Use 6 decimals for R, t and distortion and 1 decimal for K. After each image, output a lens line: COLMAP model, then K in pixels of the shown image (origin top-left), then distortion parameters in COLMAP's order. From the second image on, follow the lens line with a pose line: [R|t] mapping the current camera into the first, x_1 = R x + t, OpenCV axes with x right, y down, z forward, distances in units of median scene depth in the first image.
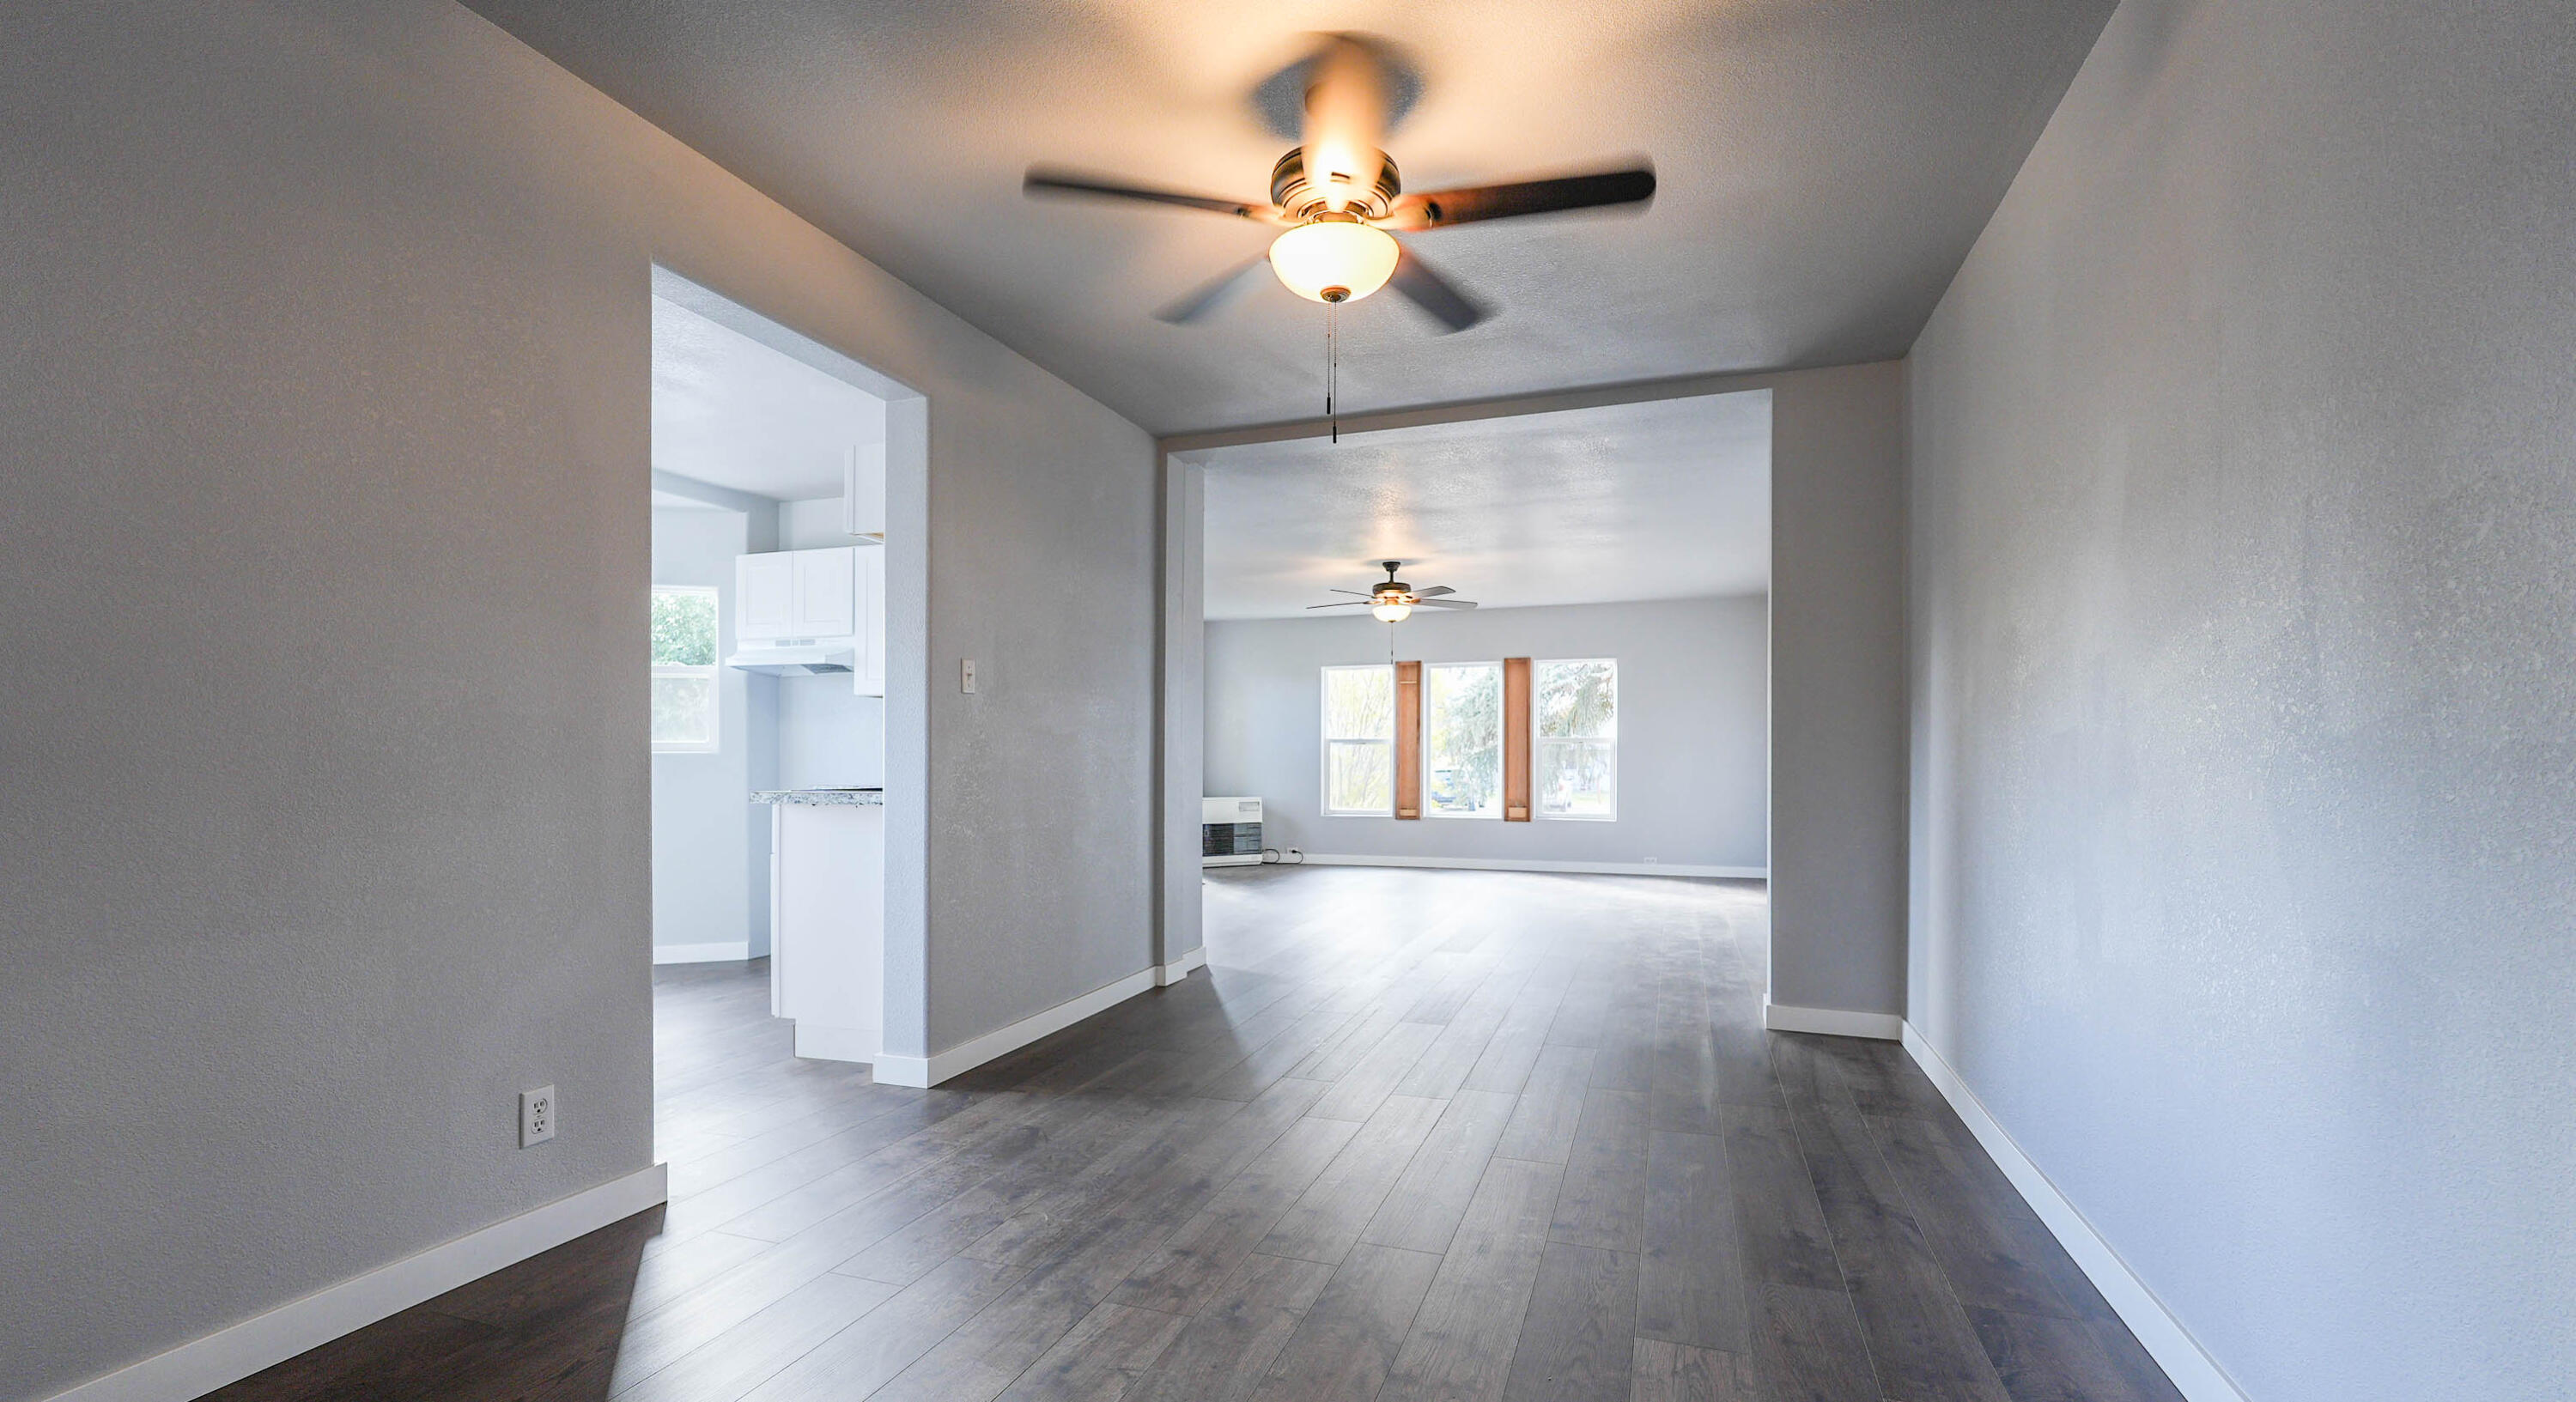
lens RADIAL K [[1119.5, 0, 1301.7], [0, 1119.5, 763.6], [0, 0, 1]] dist [0.004157, -0.000261]
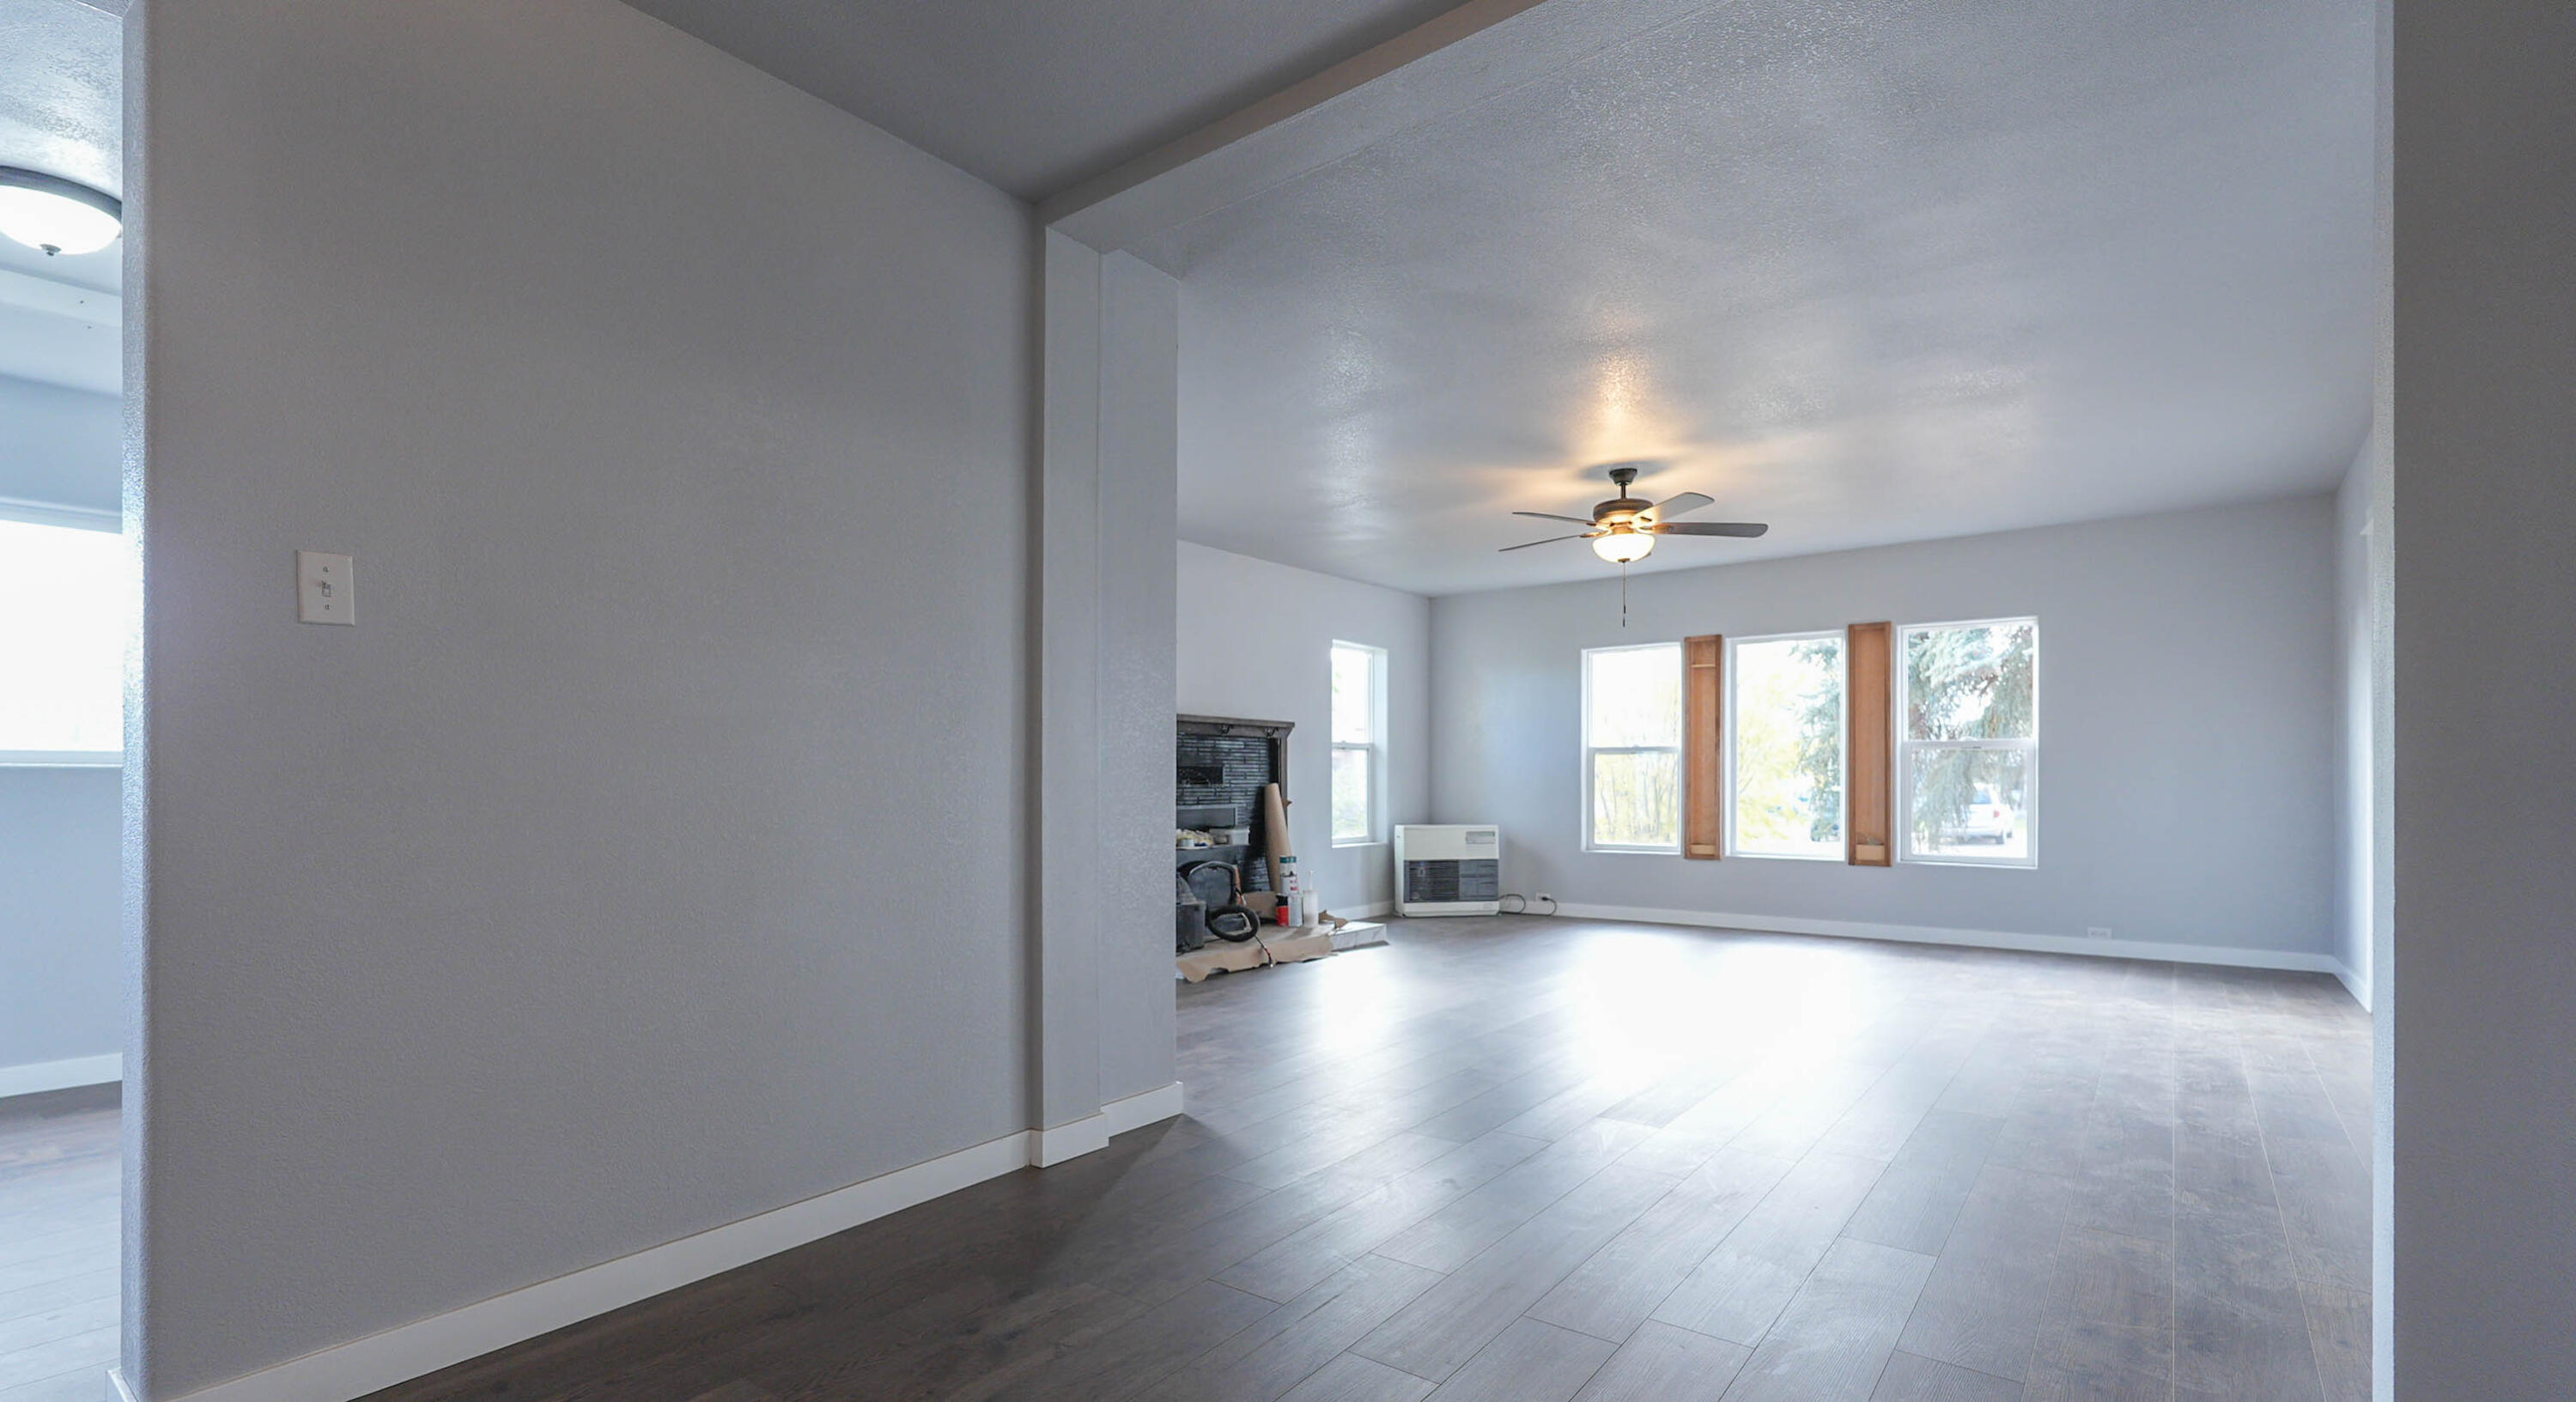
lens RADIAL K [[1119.5, 0, 1333.8], [0, 1119.5, 785.5], [0, 0, 1]] dist [0.004157, -0.000261]
pose [[0.948209, -0.000983, -0.317645, 0.100377], [0.001120, 0.999999, 0.000249, 0.002865], [0.317644, -0.000592, 0.948210, 0.258056]]
